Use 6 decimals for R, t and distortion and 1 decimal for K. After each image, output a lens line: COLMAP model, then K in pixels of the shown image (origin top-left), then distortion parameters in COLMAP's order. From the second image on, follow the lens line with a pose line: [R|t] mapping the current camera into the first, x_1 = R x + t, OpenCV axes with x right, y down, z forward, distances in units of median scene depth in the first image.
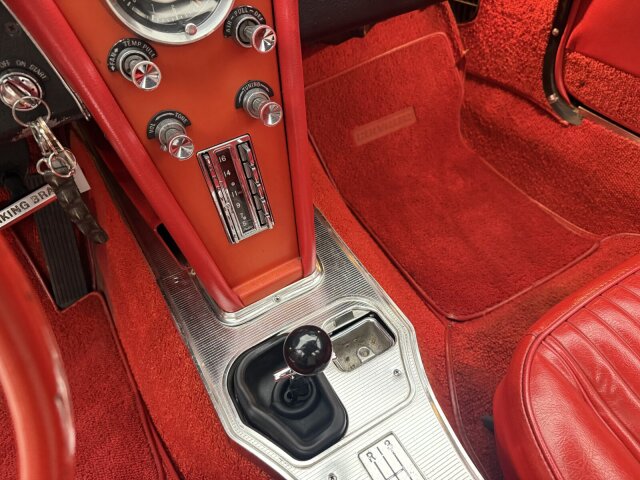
lens RADIAL K [[445.9, 0, 320.0], [0, 445.9, 240.0], [0, 0, 1]] dist [0.032610, -0.064203]
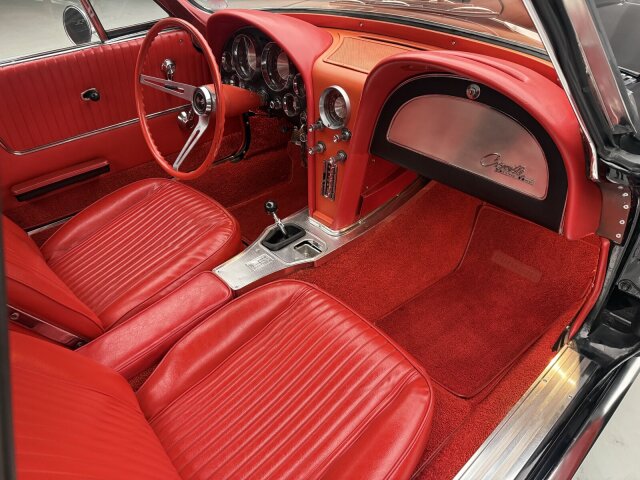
lens RADIAL K [[445.9, 0, 320.0], [0, 445.9, 240.0], [0, 0, 1]] dist [0.032610, -0.064203]
pose [[0.213203, 0.650589, -0.728889, 1.072742], [-0.689295, 0.628878, 0.359700, -0.433918], [0.692399, 0.425730, 0.582526, -0.252062]]
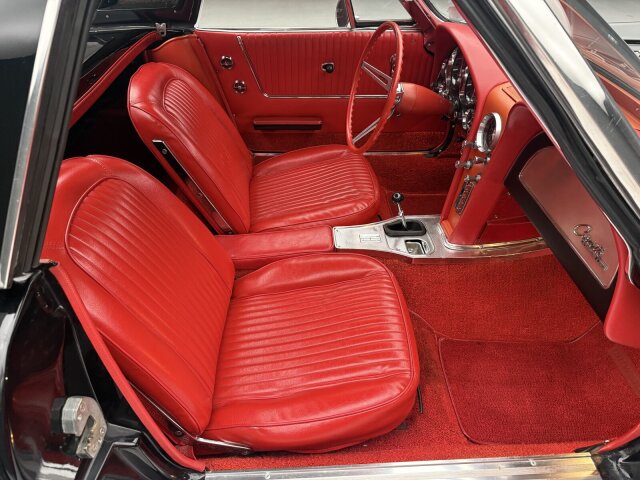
lens RADIAL K [[445.9, 0, 320.0], [0, 445.9, 240.0], [0, 0, 1]] dist [0.032610, -0.064203]
pose [[-0.455136, 0.606789, -0.651659, 1.202660], [-0.612207, 0.318180, 0.723853, -0.815591], [0.646571, 0.728402, 0.226665, -0.021350]]
